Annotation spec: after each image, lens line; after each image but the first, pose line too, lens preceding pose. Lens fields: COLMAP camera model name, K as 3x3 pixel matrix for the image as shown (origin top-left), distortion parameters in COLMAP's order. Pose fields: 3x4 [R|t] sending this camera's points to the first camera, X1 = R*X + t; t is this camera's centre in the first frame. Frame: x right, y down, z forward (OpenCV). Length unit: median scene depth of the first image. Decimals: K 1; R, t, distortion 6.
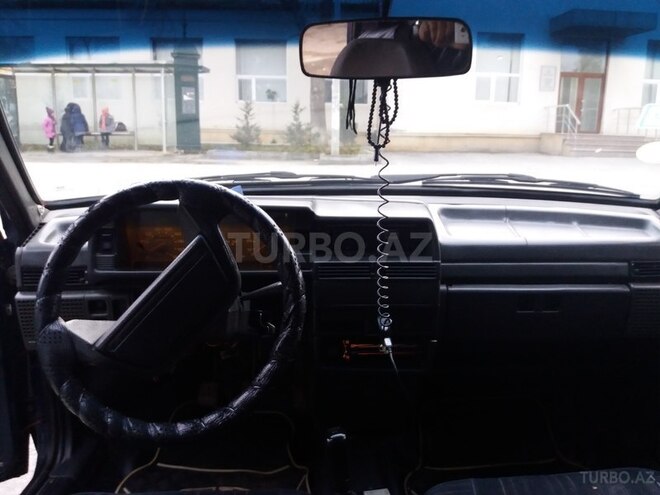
lens RADIAL K [[536.2, 0, 330.0], [0, 536.2, 247.5], [0, 0, 1]] dist [-0.003260, -0.095912]
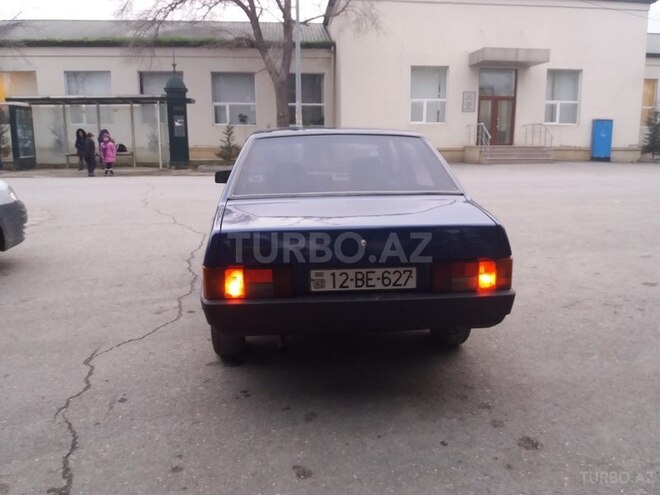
lens RADIAL K [[536.2, 0, 330.0], [0, 536.2, 247.5], [0, 0, 1]] dist [-0.003260, -0.095912]
pose [[0.997113, -0.032147, 0.068791, -0.010386], [0.033910, 0.999122, -0.024613, 0.045993], [-0.067939, 0.026874, 0.997327, -0.239863]]
